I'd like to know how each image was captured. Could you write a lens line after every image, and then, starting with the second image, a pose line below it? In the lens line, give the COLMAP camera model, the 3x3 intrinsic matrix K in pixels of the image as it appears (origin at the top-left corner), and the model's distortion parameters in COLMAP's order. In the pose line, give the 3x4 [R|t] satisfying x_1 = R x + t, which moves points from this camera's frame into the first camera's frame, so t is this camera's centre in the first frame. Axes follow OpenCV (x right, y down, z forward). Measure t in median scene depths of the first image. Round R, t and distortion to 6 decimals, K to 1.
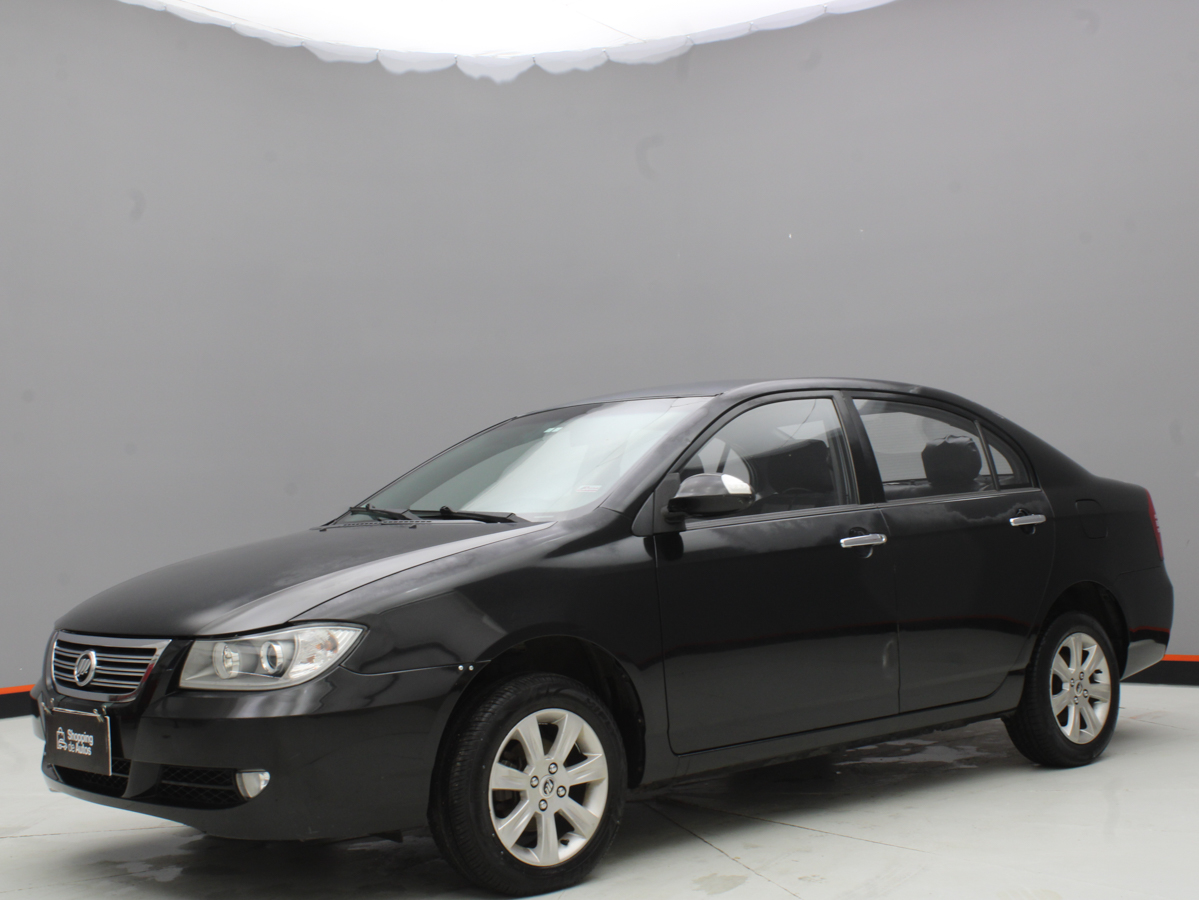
lens RADIAL K [[1620.7, 0, 599.5], [0, 1620.7, 450.0], [0, 0, 1]] dist [-0.091833, -0.016016]
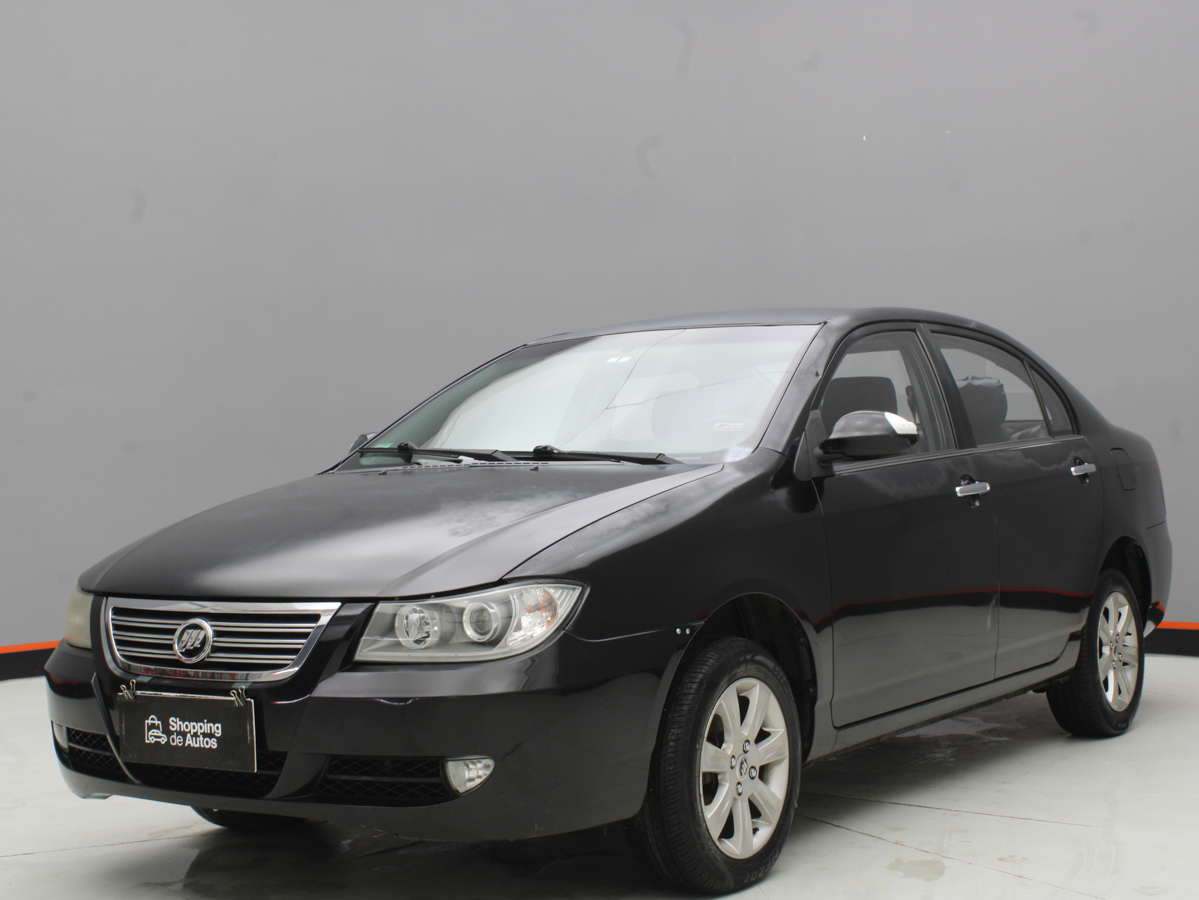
lens RADIAL K [[1863.3, 0, 599.5], [0, 1863.3, 450.0], [0, 0, 1]] dist [-0.107680, 0.171035]
pose [[0.970602, 0.009999, 0.240482, -0.347458], [-0.016599, 0.999539, 0.025436, 0.013466], [-0.240116, -0.028680, 0.970320, 0.052283]]
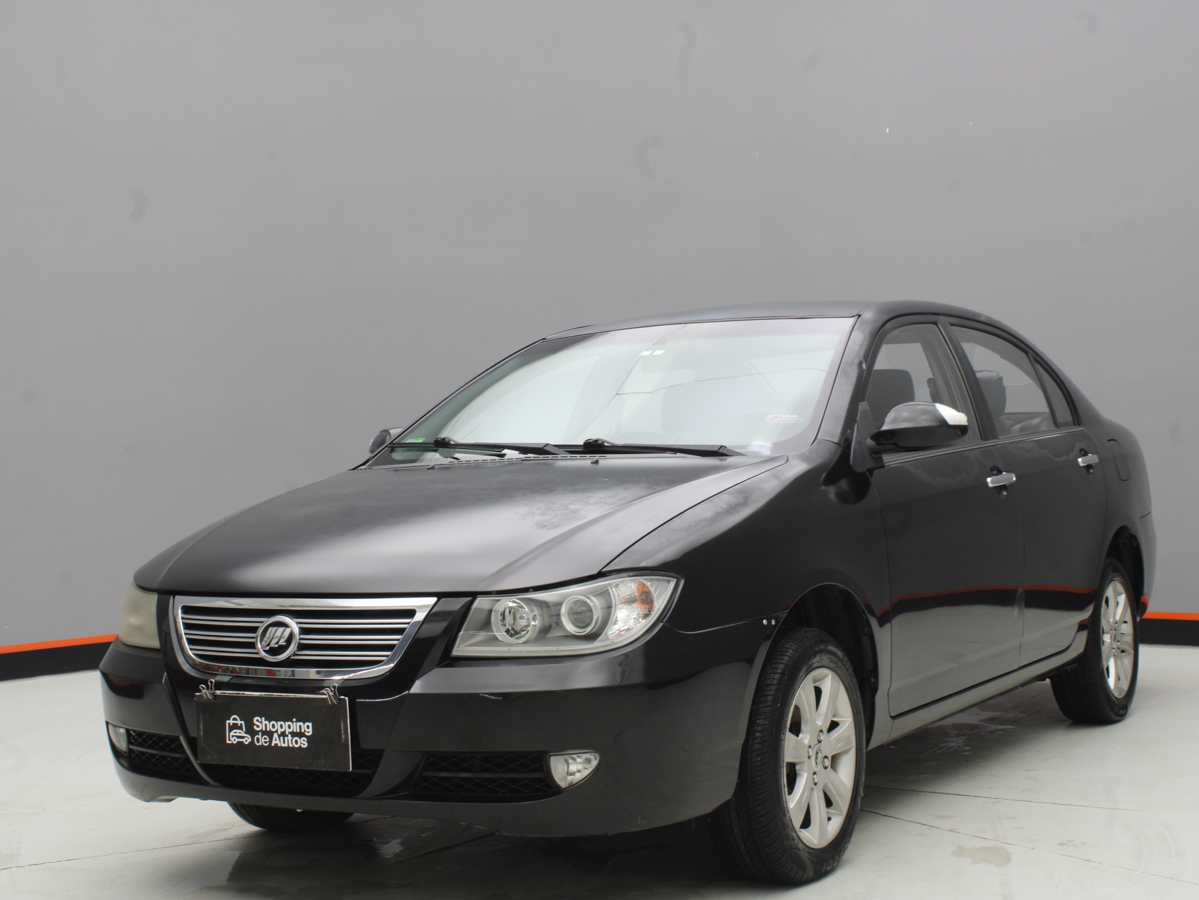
lens RADIAL K [[1863.3, 0, 599.5], [0, 1863.3, 450.0], [0, 0, 1]] dist [-0.107680, 0.171035]
pose [[0.952231, 0.003377, 0.305359, -0.449060], [-0.011628, 0.999615, 0.025206, 0.018481], [-0.305156, -0.027552, 0.951904, 0.084743]]
